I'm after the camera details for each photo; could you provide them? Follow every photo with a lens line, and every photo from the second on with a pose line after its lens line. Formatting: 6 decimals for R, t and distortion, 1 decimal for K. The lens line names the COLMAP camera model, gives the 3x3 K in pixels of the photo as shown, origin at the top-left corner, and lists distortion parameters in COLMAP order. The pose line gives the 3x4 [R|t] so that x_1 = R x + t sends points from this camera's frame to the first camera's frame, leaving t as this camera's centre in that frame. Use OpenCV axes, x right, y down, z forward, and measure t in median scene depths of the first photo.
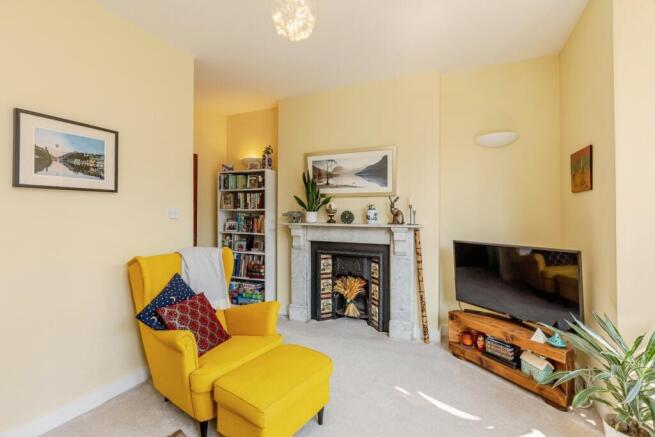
lens RADIAL K [[299.5, 0, 327.5], [0, 299.5, 218.5], [0, 0, 1]] dist [0.000557, 0.000394]
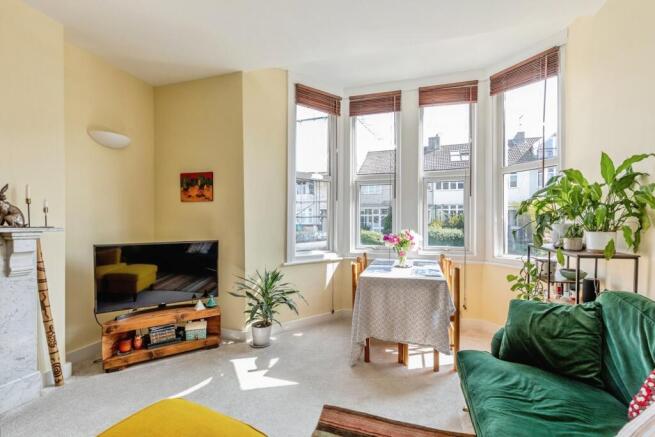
lens RADIAL K [[299.5, 0, 327.5], [0, 299.5, 218.5], [0, 0, 1]] dist [0.000557, 0.000394]
pose [[-0.160340, 0.008010, 0.987029, -0.635097], [0.002689, 0.999967, -0.007678, 0.005878], [-0.987058, 0.001423, -0.160356, 0.557576]]
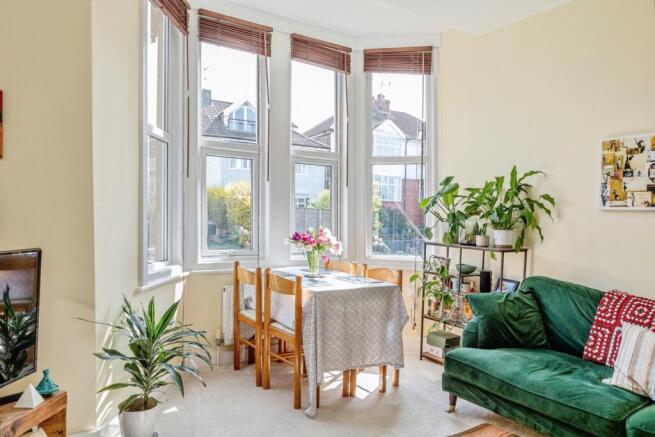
lens RADIAL K [[478.1, 0, 327.5], [0, 478.1, 218.5], [0, 0, 1]] dist [-0.005300, 0.002168]
pose [[-0.865885, -0.028032, 0.499458, -0.240498], [-0.027221, 0.999590, 0.008911, 0.001908], [-0.499503, -0.005880, -0.866292, 1.310668]]
